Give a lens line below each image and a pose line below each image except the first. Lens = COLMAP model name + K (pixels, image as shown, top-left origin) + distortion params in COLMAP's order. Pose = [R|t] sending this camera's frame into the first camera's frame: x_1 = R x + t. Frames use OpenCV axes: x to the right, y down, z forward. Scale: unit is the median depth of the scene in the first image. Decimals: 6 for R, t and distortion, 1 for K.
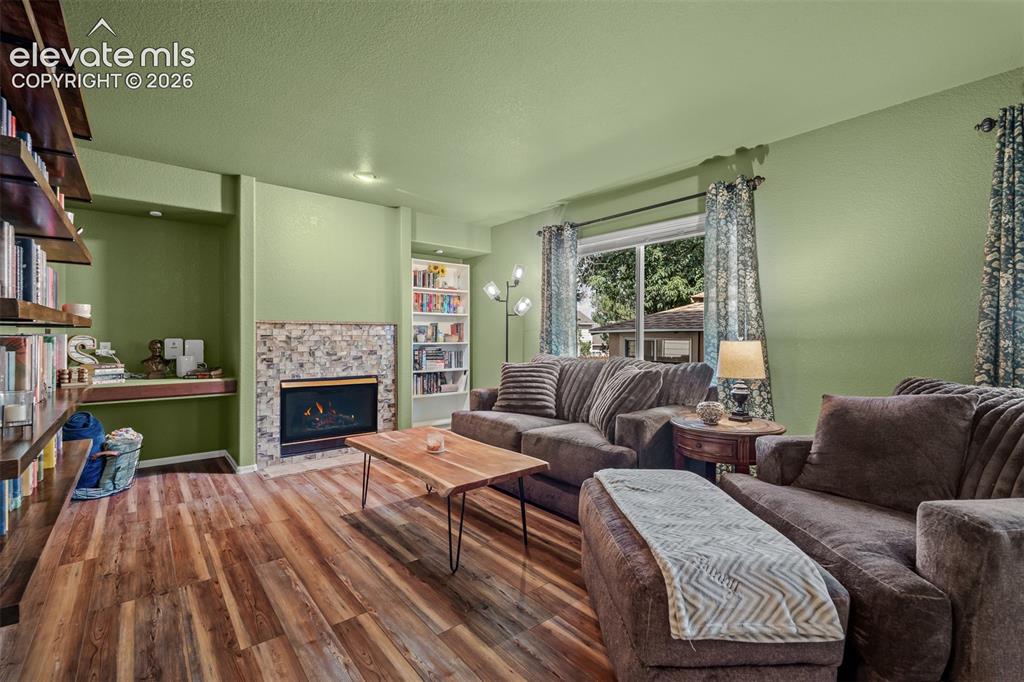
lens RADIAL K [[455.9, 0, 510.9], [0, 455.9, 339.1], [0, 0, 1]] dist [-0.006022, 0.000841]
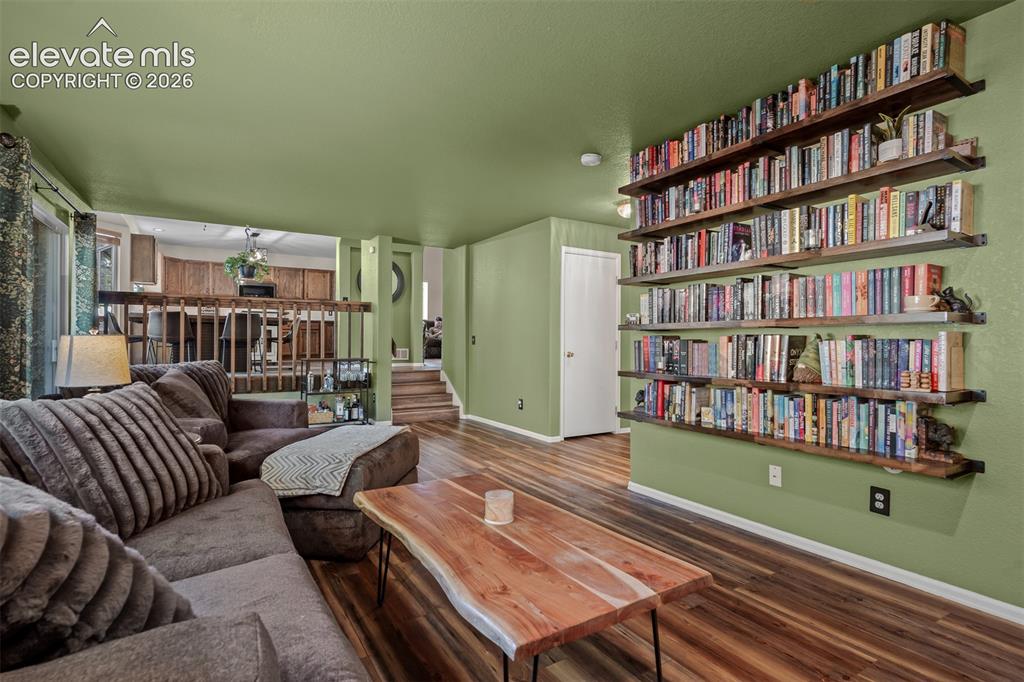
lens RADIAL K [[502.8, 0, 506.1], [0, 502.8, 340.2], [0, 0, 1]] dist [-0.004477, -0.000216]
pose [[-0.988424, -0.005055, 0.151635, -0.202681], [-0.003934, 0.999963, 0.007696, 0.001337], [-0.151668, 0.007010, -0.988407, 1.221010]]
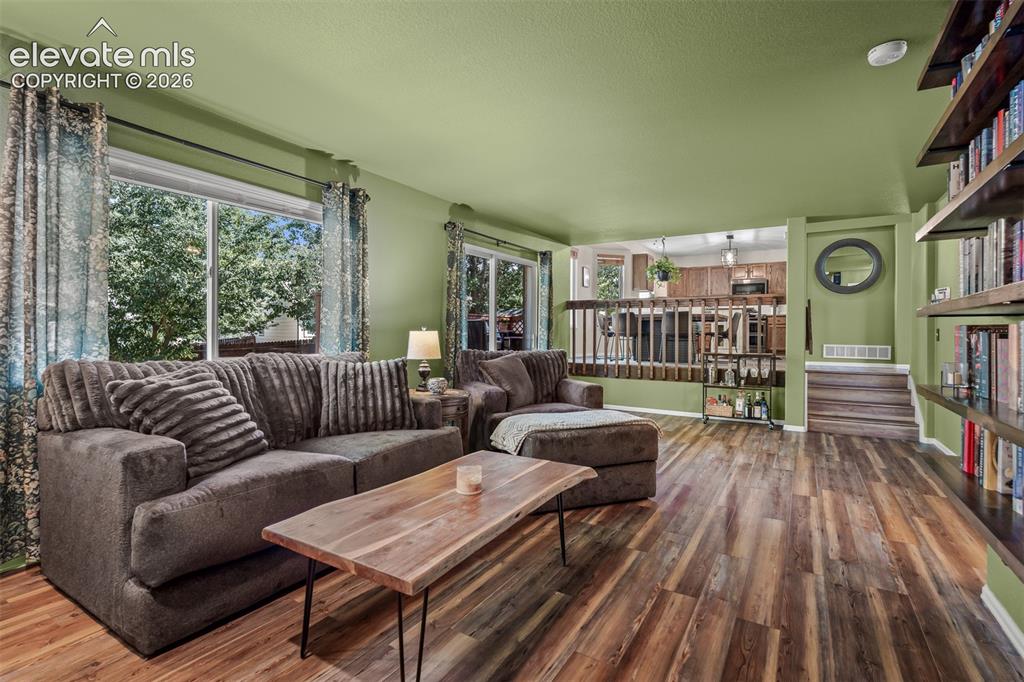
lens RADIAL K [[475.7, 0, 509.0], [0, 475.7, 334.2], [0, 0, 1]] dist [-0.001989, -0.000384]
pose [[-0.320194, -0.004599, 0.947341, -0.636102], [0.002470, 0.999981, 0.005689, 0.003822], [-0.947349, 0.004162, -0.320176, 0.865265]]
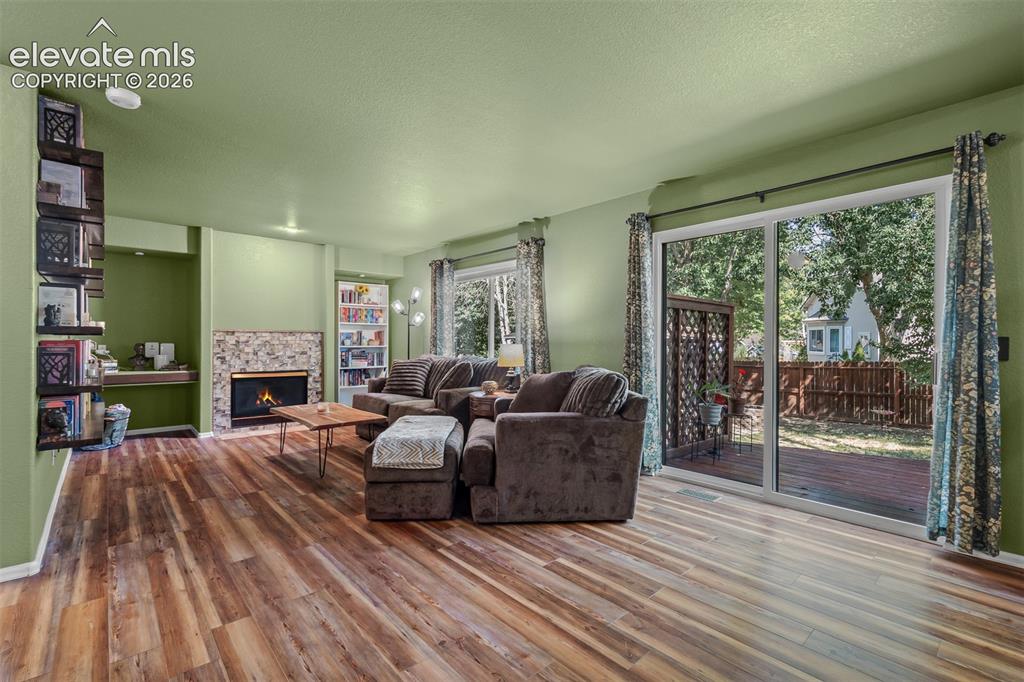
lens RADIAL K [[456.7, 0, 510.6], [0, 456.7, 342.5], [0, 0, 1]] dist [-0.004372, -0.000086]
pose [[0.999235, 0.001316, 0.039085, 0.314577], [-0.001161, 0.999991, -0.003979, 0.003643], [-0.039090, 0.003931, 0.999228, -0.457524]]
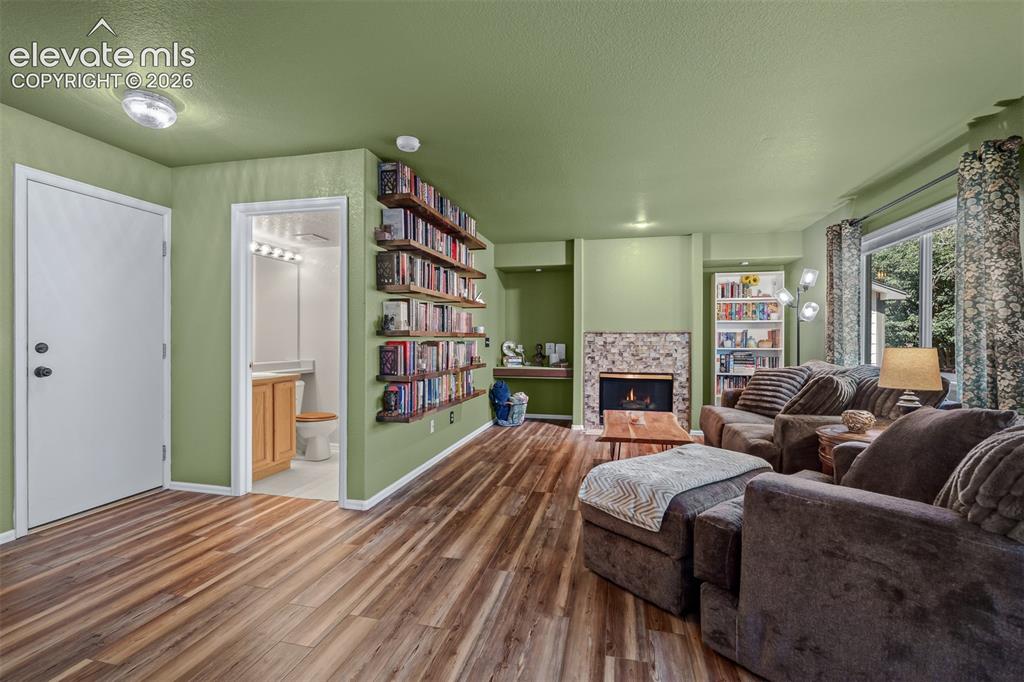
lens RADIAL K [[455.9, 0, 510.9], [0, 455.9, 339.1], [0, 0, 1]] dist [-0.006022, 0.000841]
pose [[0.602106, -0.002598, -0.798412, 0.535988], [-0.008493, 0.999917, -0.009659, 0.001946], [0.798371, 0.012597, 0.602034, -0.121368]]
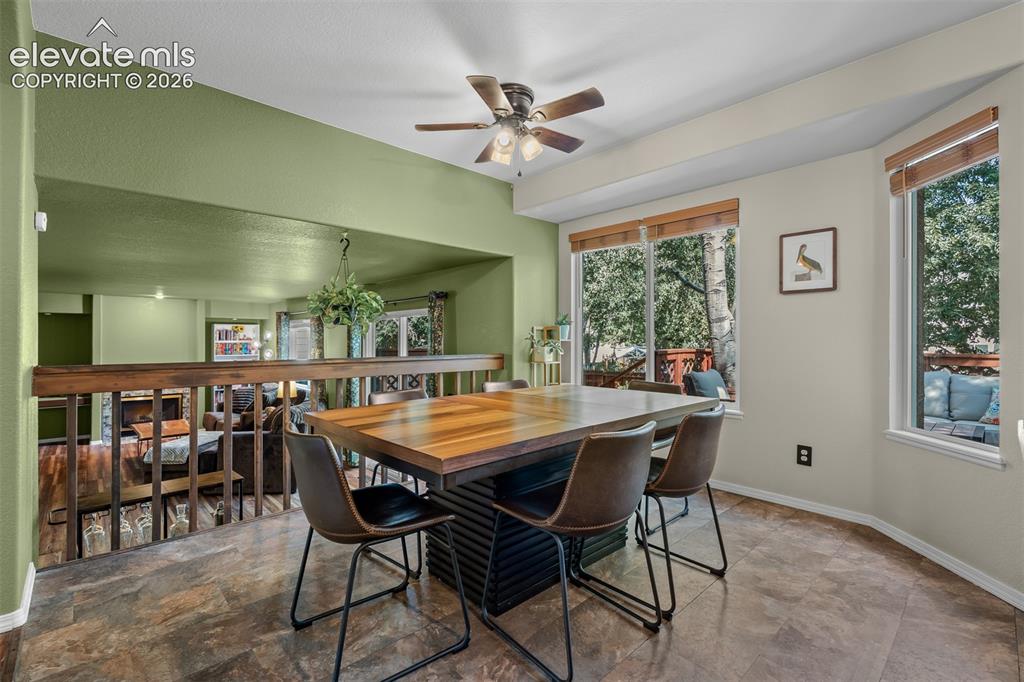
lens RADIAL K [[455.9, 0, 510.9], [0, 455.9, 339.1], [0, 0, 1]] dist [-0.006022, 0.000841]
pose [[0.997885, -0.000103, 0.064999, 1.112857], [0.000832, 0.999937, -0.011187, -0.143366], [-0.064994, 0.011217, 0.997823, -1.109946]]
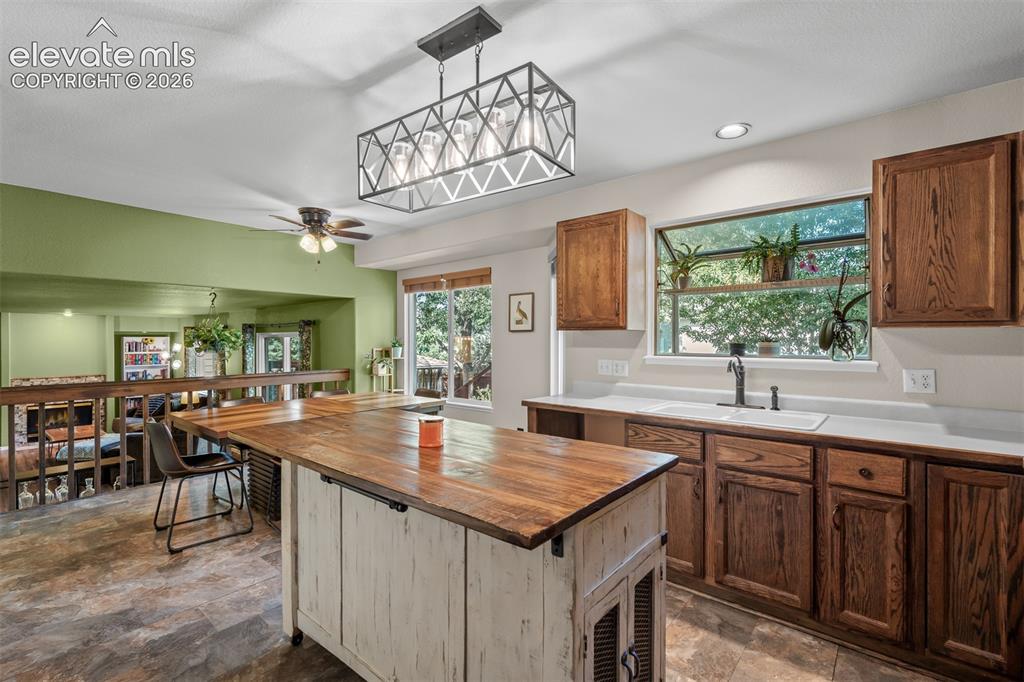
lens RADIAL K [[454.4, 0, 509.8], [0, 454.4, 343.4], [0, 0, 1]] dist [-0.002176, -0.000398]
pose [[0.983489, -0.004308, 0.180915, 1.421013], [0.004785, 0.999986, -0.002200, -0.198635], [-0.180903, 0.003029, 0.983496, -1.584979]]
